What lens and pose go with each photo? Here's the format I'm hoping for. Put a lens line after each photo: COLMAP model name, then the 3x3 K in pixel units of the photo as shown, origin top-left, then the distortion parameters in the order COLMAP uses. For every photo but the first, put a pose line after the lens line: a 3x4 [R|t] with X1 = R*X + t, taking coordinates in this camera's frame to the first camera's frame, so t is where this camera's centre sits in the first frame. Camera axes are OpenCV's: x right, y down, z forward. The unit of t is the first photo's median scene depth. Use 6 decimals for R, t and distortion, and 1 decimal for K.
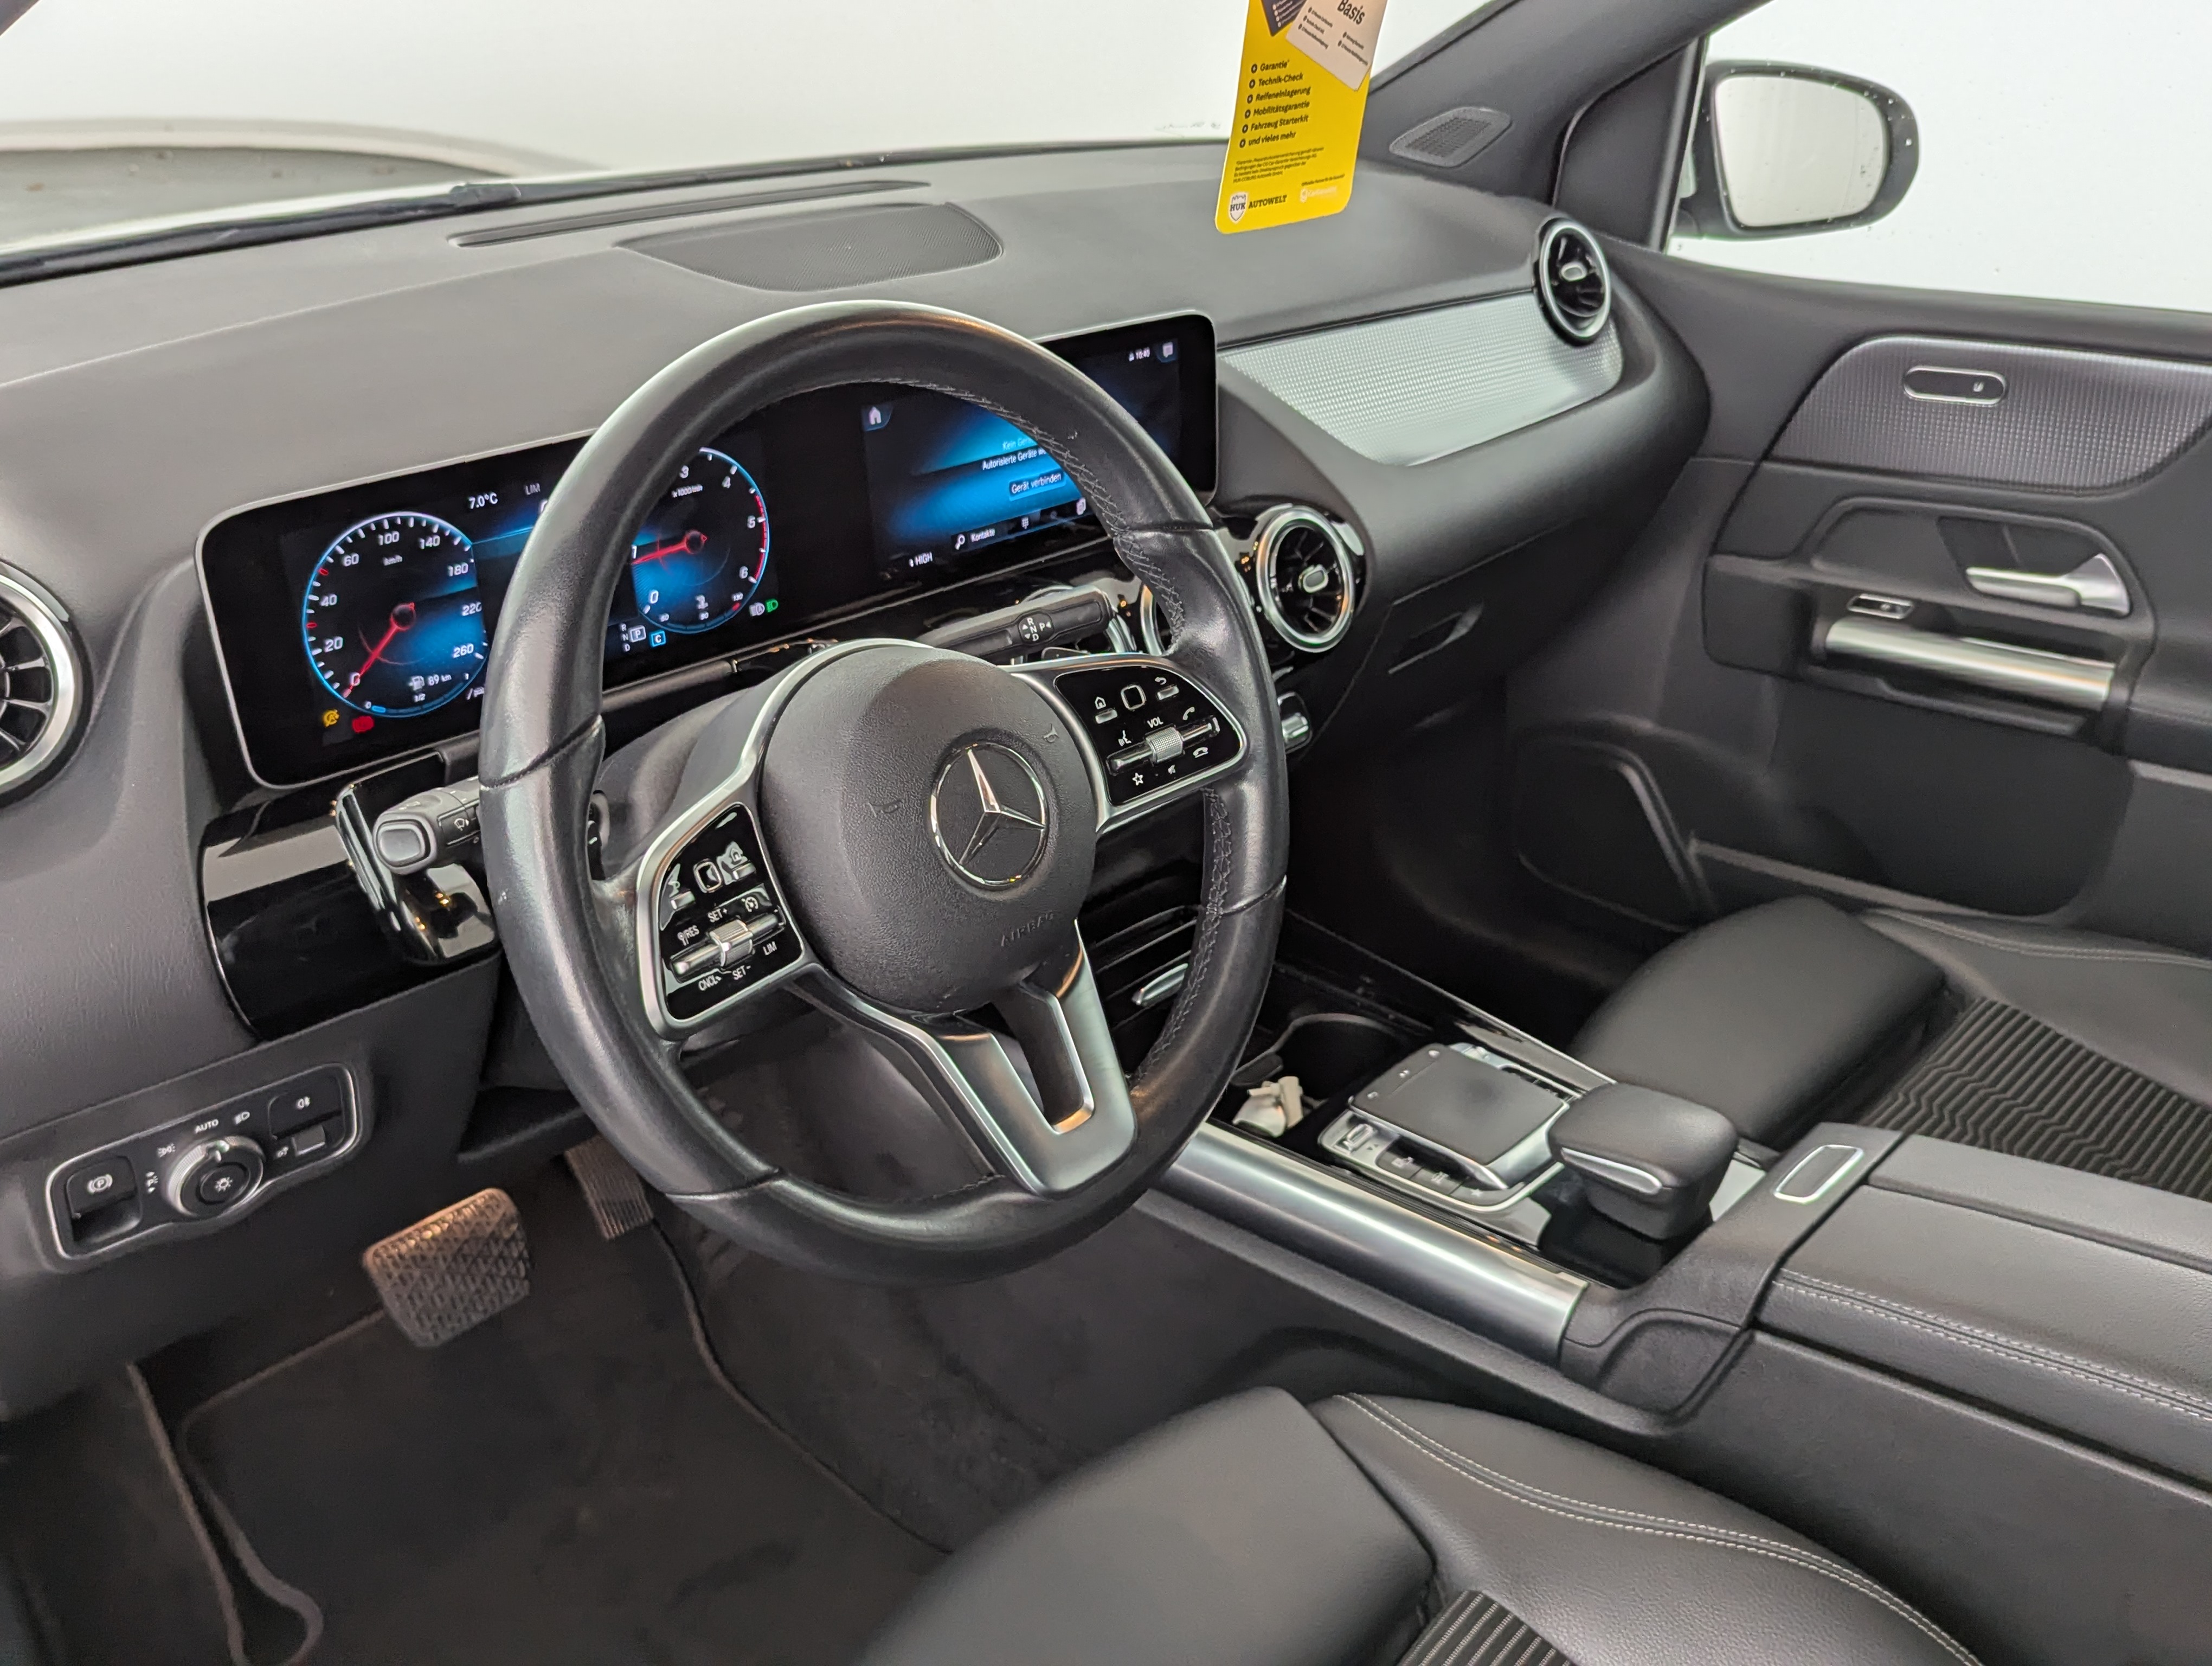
lens RADIAL K [[2015.4, 0, 1153.0], [0, 2015.4, 834.2], [0, 0, 1]] dist [0.040489, -0.064372]
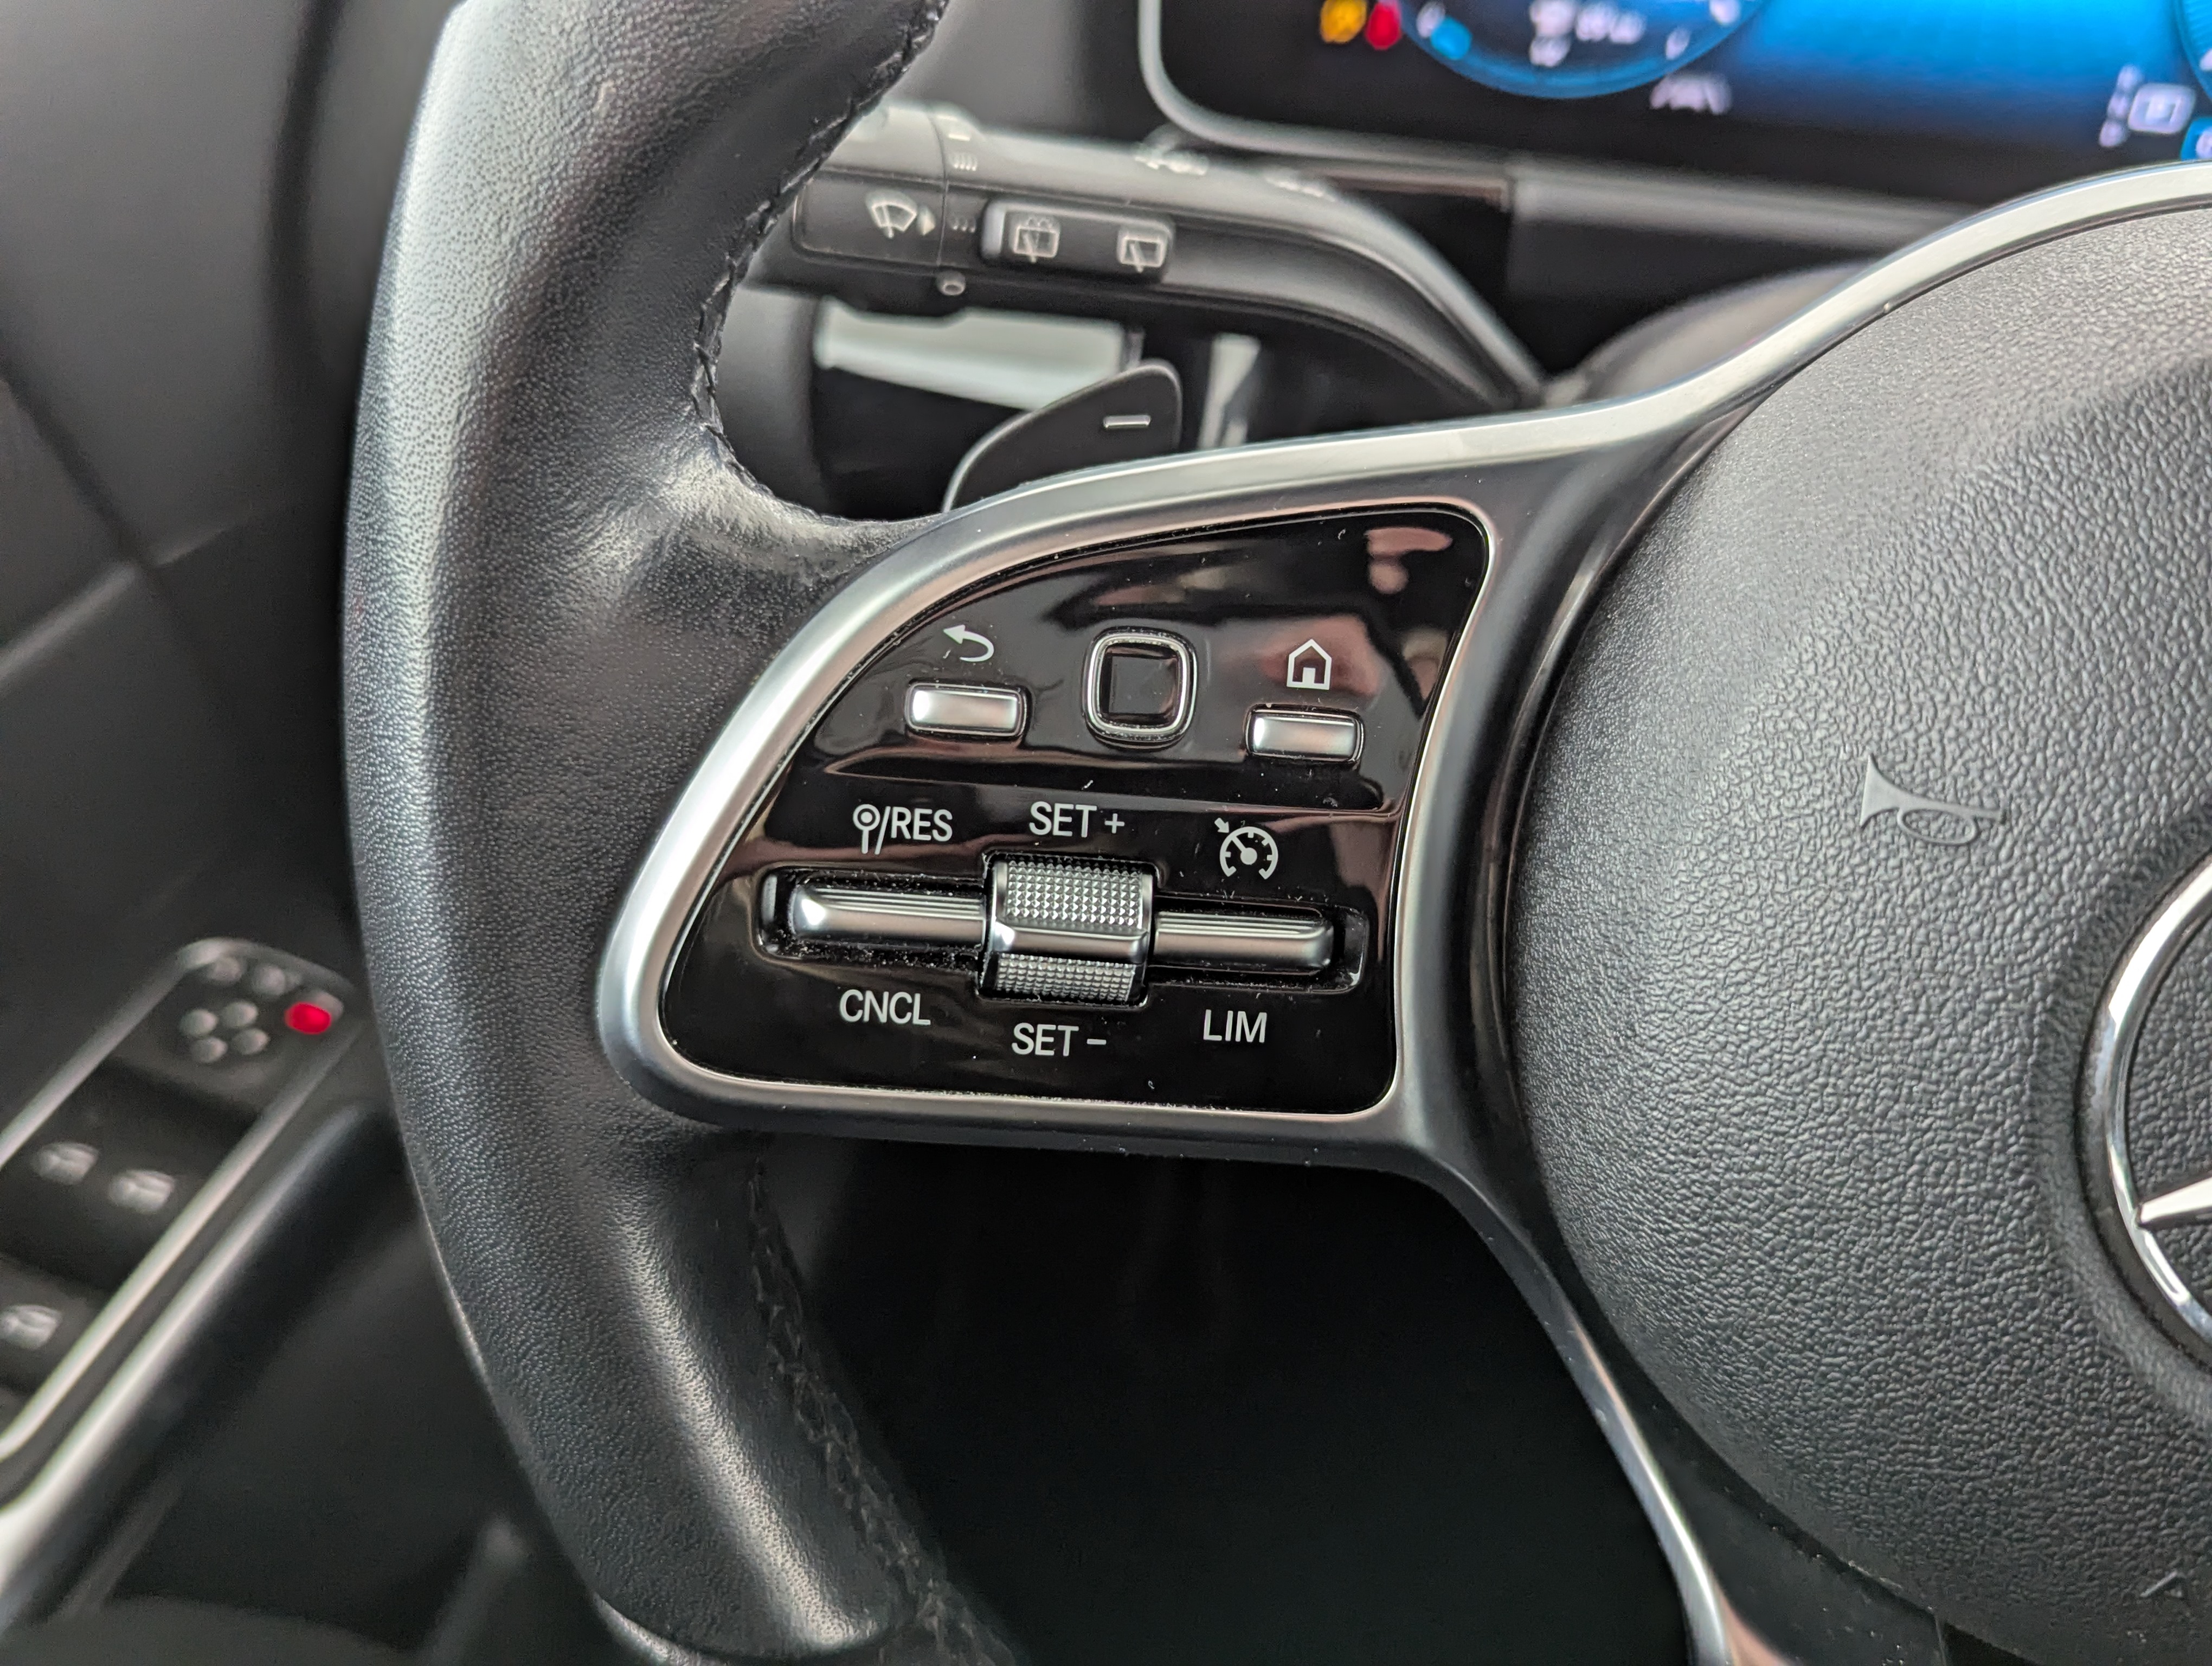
lens RADIAL K [[2015.4, 0, 1112.5], [0, 2015.4, 827.9], [0, 0, 1]] dist [0.040489, -0.064372]
pose [[0.519190, 0.533736, -0.667509, -0.022324], [-0.398037, 0.842155, 0.363788, -0.044098], [0.756313, 0.076818, 0.649685, 0.602385]]
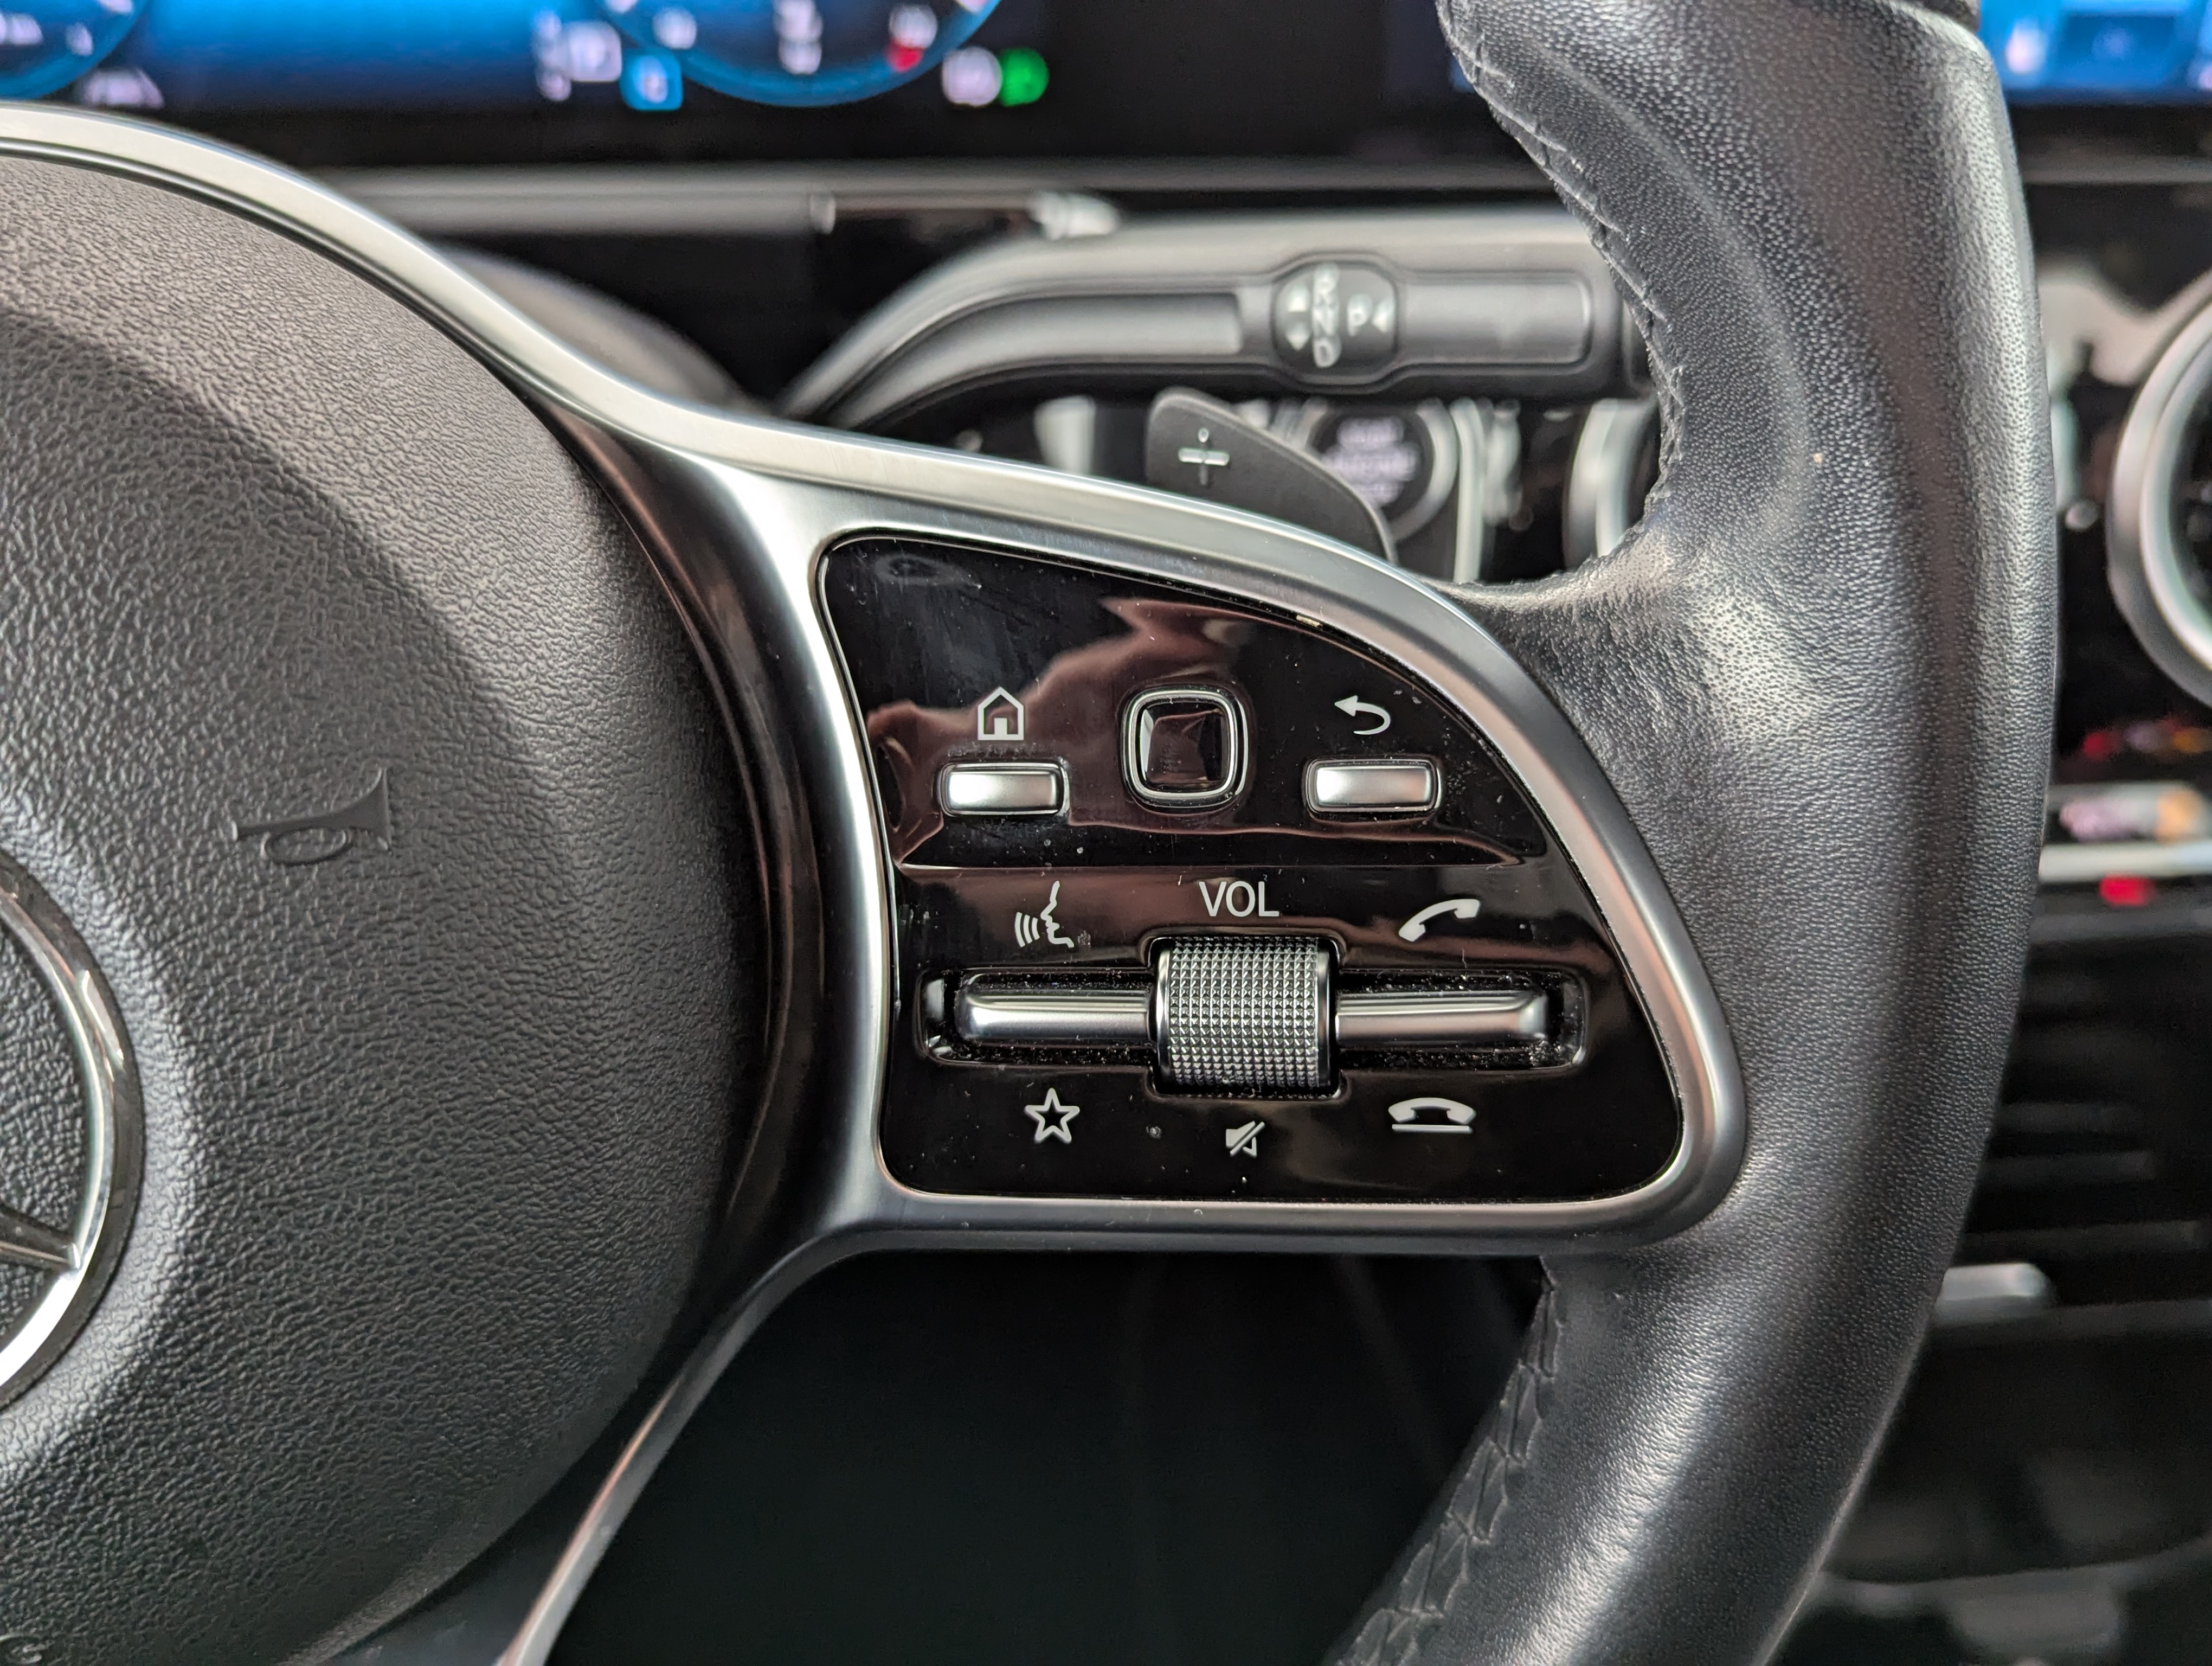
lens RADIAL K [[2015.4, 0, 1103.5], [0, 2015.4, 837.3], [0, 0, 1]] dist [0.040489, -0.064372]
pose [[0.746327, 0.409320, -0.524836, 0.085778], [-0.296985, 0.910488, 0.287771, -0.103944], [0.595648, -0.058903, 0.801083, 0.739621]]
